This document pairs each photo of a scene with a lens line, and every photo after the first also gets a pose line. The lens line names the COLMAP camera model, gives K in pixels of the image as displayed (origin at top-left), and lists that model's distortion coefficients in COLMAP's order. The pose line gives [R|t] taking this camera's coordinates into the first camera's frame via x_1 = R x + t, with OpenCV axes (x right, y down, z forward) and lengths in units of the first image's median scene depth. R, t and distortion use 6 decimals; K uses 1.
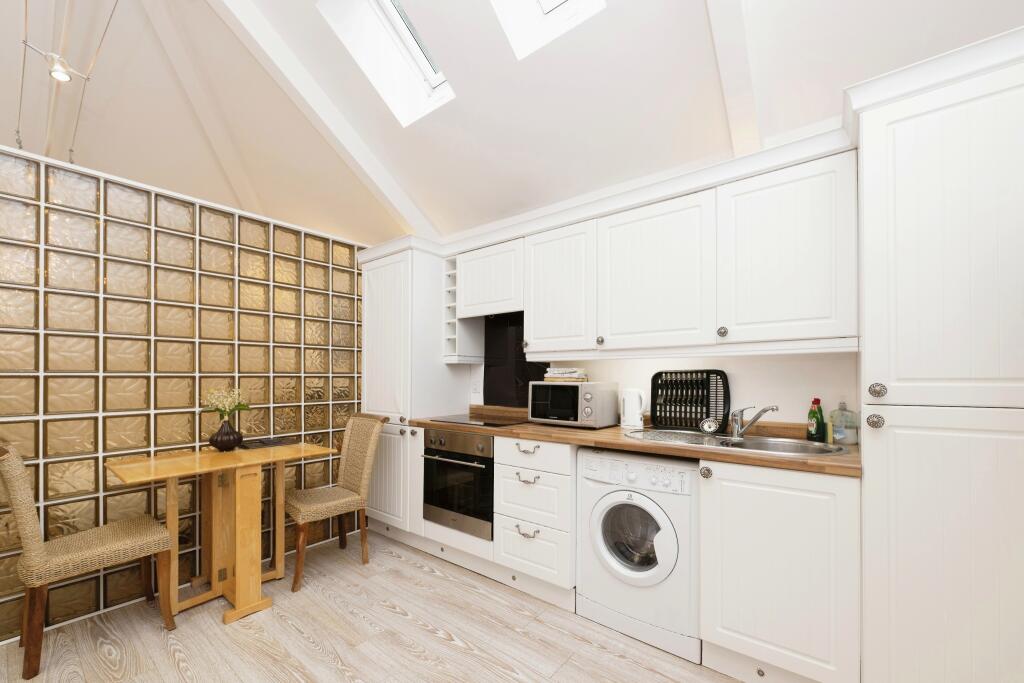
lens RADIAL K [[420.2, 0, 480.2], [0, 420.2, 367.6], [0, 0, 1]] dist [0.001017, -0.001164]
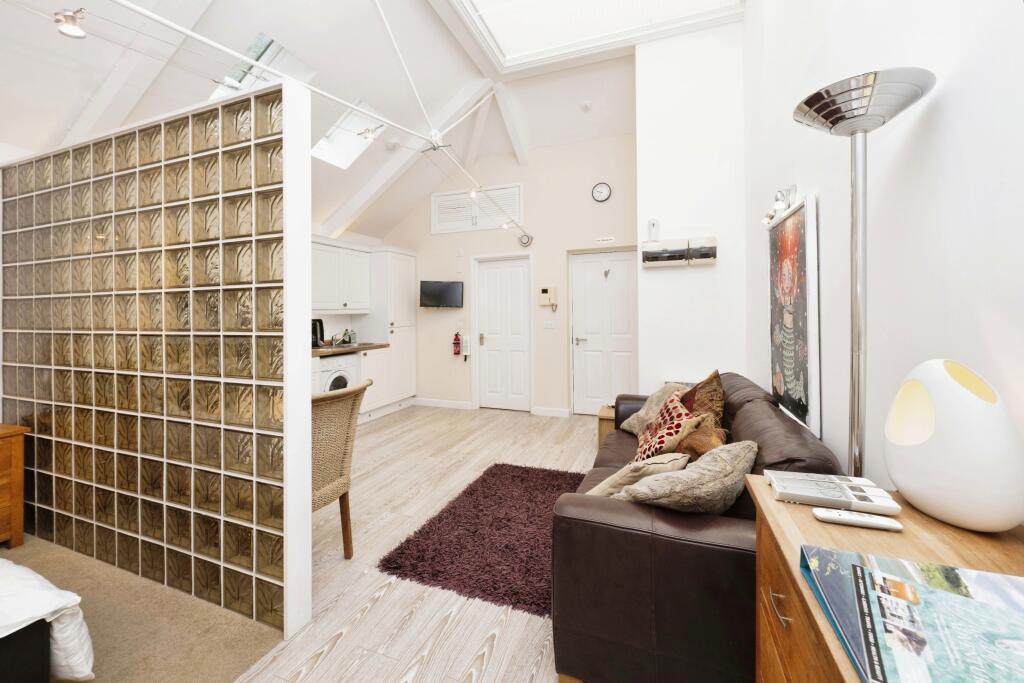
lens RADIAL K [[420.2, 0, 516.4], [0, 420.2, 325.0], [0, 0, 1]] dist [0.001017, -0.001164]
pose [[-0.342384, -0.022474, 0.939291, -1.464854], [-0.002379, 0.999731, 0.023053, -0.013770], [-0.939557, 0.005658, -0.342346, 0.577674]]
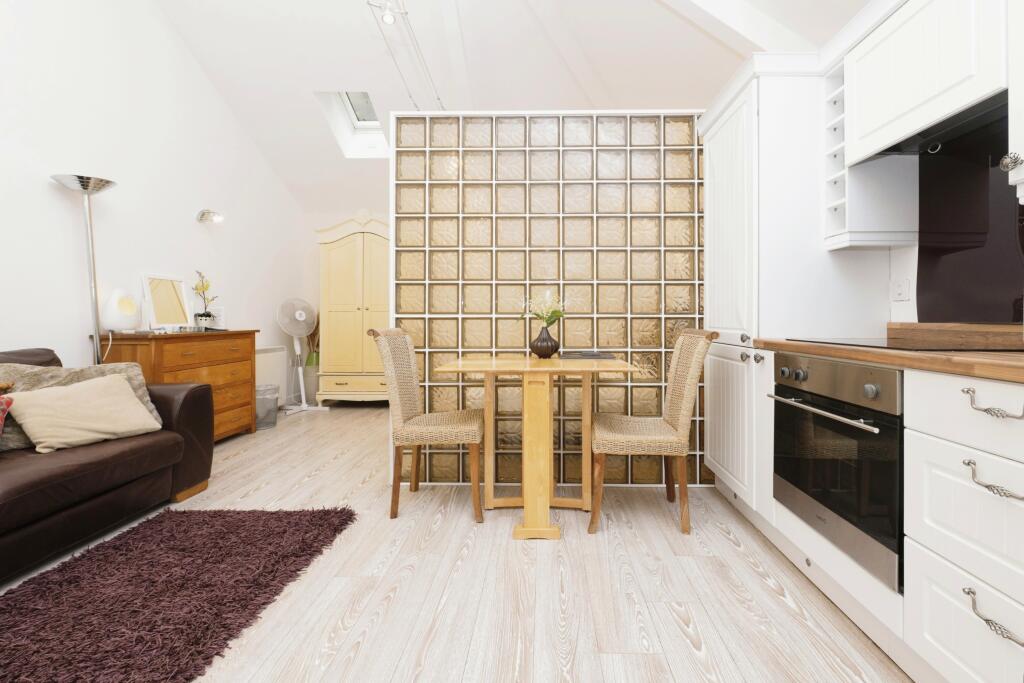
lens RADIAL K [[420.2, 0, 517.9], [0, 420.2, 301.3], [0, 0, 1]] dist [0.001017, -0.001164]
pose [[0.664679, -0.008582, -0.747080, 0.082960], [0.002830, 0.999956, -0.008969, 0.078049], [0.747124, 0.003848, 0.664674, 0.321859]]
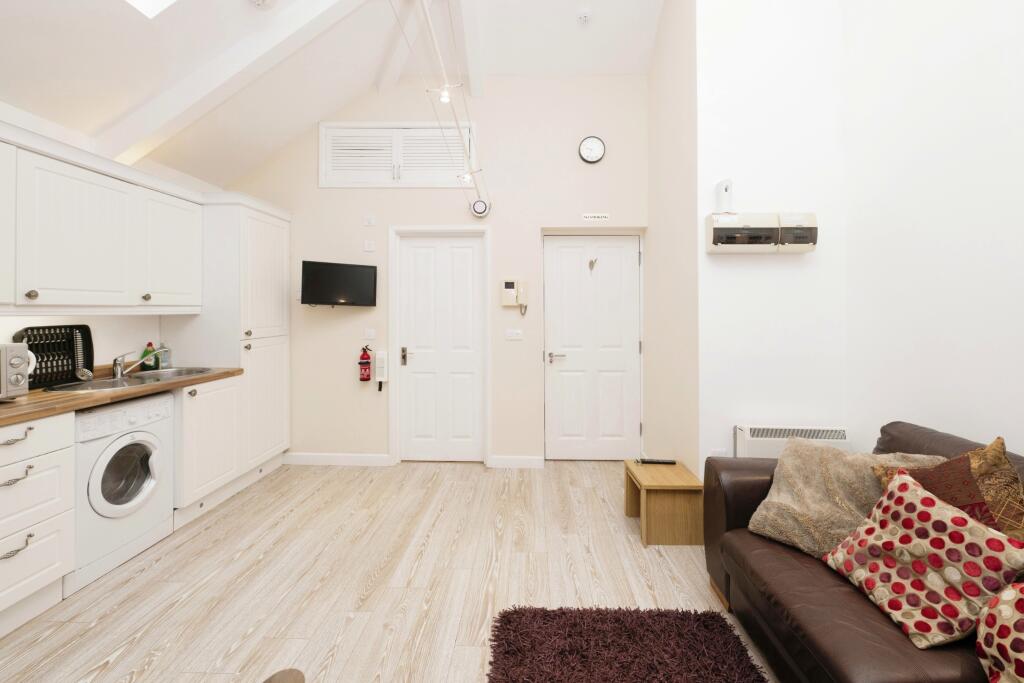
lens RADIAL K [[420.2, 0, 520.5], [0, 420.2, 324.3], [0, 0, 1]] dist [0.001017, -0.001164]
pose [[-0.633012, -0.025814, 0.773711, -0.797789], [-0.016174, 0.999667, 0.020120, -0.028993], [-0.773973, 0.000222, -0.633219, 0.597252]]
